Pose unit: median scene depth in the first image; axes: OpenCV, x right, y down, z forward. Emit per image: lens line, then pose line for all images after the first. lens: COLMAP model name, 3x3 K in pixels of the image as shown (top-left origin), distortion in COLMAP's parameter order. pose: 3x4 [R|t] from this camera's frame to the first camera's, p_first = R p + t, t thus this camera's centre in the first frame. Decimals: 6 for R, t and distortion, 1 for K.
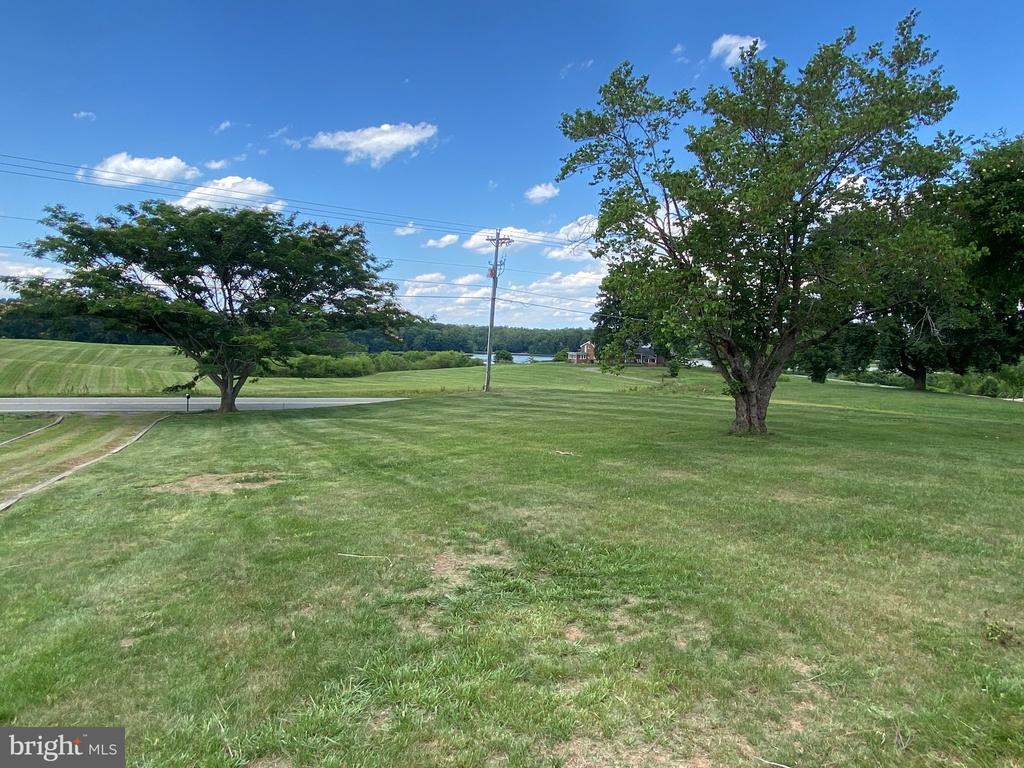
lens RADIAL K [[668.7, 0, 512.0], [0, 668.7, 384.0], [0, 0, 1]] dist [0.047384, -0.048597]
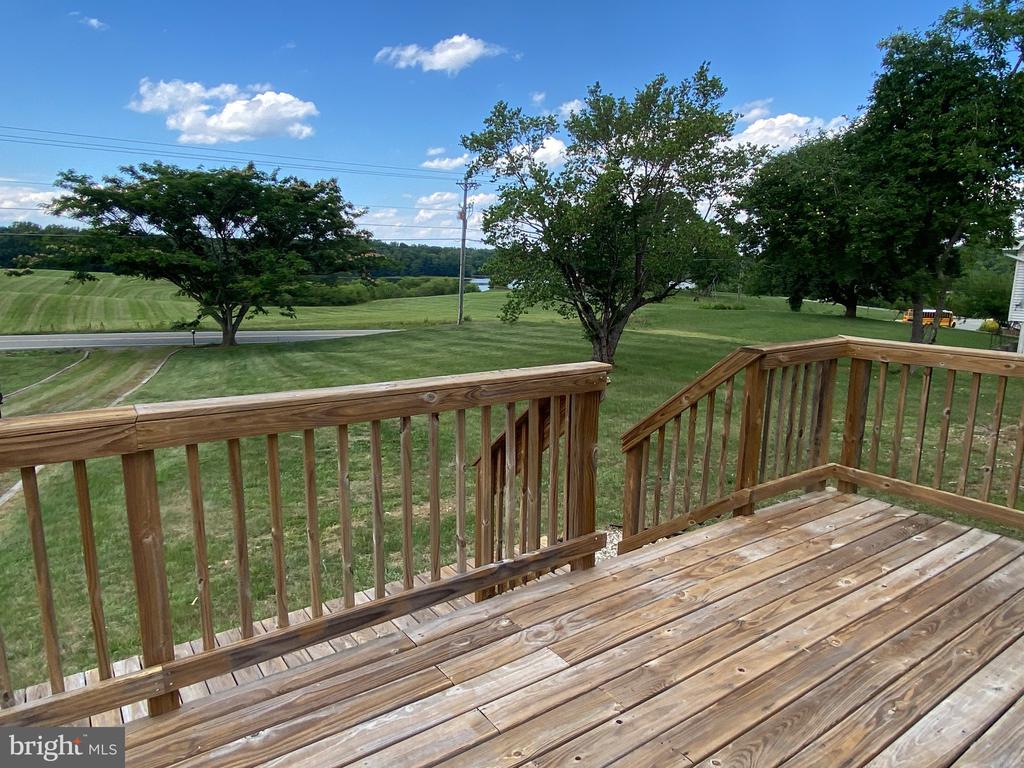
lens RADIAL K [[653.1, 0, 514.1], [0, 653.1, 402.3], [0, 0, 1]] dist [0.005671, -0.000617]
pose [[0.999889, -0.011081, 0.009931, 0.061828], [0.009577, 0.990041, 0.140453, -0.018642], [-0.011389, -0.140342, 0.990038, -0.148135]]
